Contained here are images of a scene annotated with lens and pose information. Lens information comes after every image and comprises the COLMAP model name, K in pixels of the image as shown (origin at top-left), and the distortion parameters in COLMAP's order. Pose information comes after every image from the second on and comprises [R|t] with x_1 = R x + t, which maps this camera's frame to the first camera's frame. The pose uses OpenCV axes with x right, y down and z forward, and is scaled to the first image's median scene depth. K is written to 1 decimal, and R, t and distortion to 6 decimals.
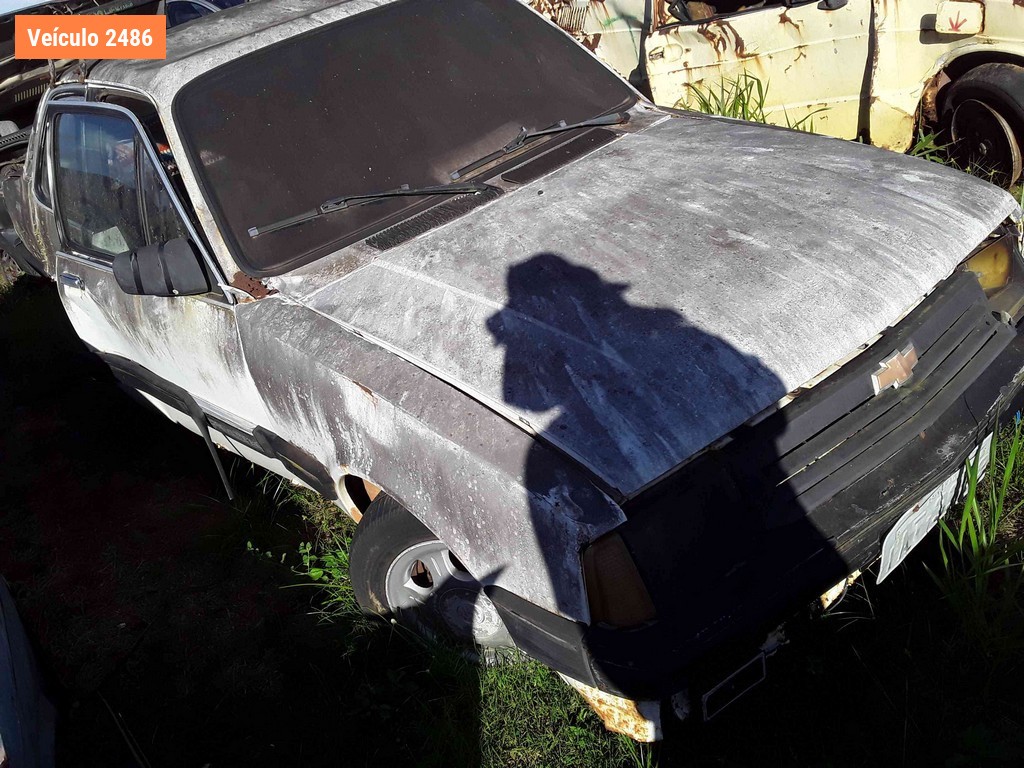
lens RADIAL K [[936.6, 0, 512.0], [0, 936.6, 384.0], [0, 0, 1]] dist [0.097388, -0.188670]
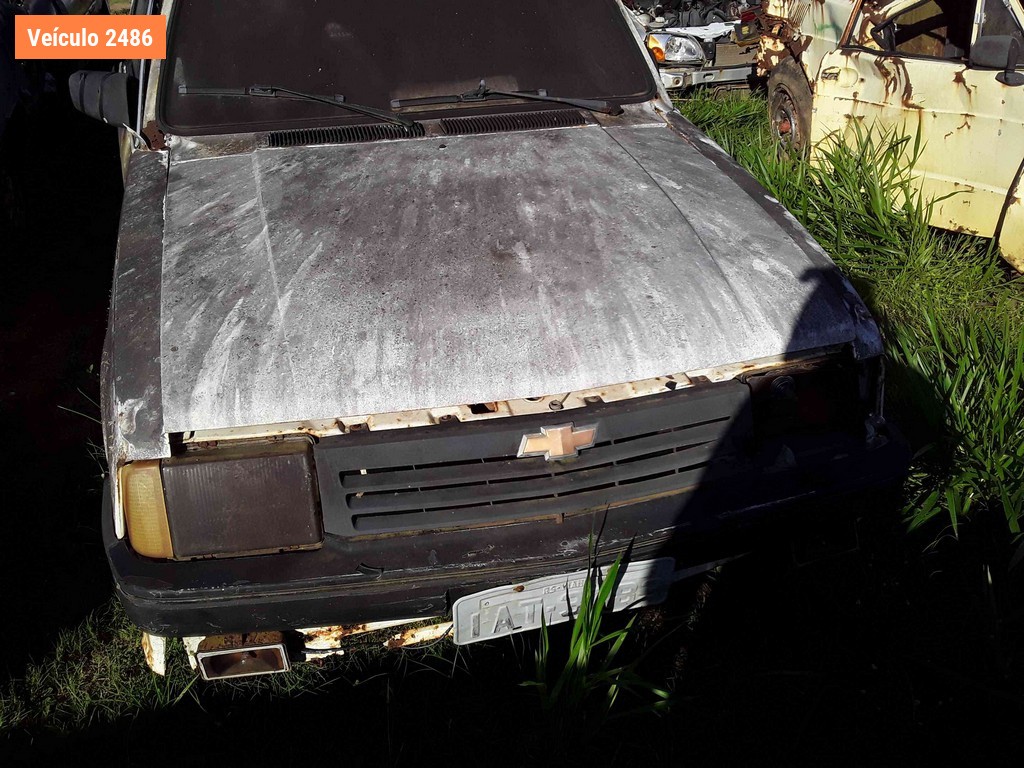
lens RADIAL K [[936.6, 0, 512.0], [0, 936.6, 384.0], [0, 0, 1]] dist [0.097388, -0.188670]
pose [[0.883923, 0.394867, -0.250521, 0.429203], [-0.380084, 0.918738, 0.107033, -0.110008], [0.272427, 0.000610, 0.962176, 0.089900]]
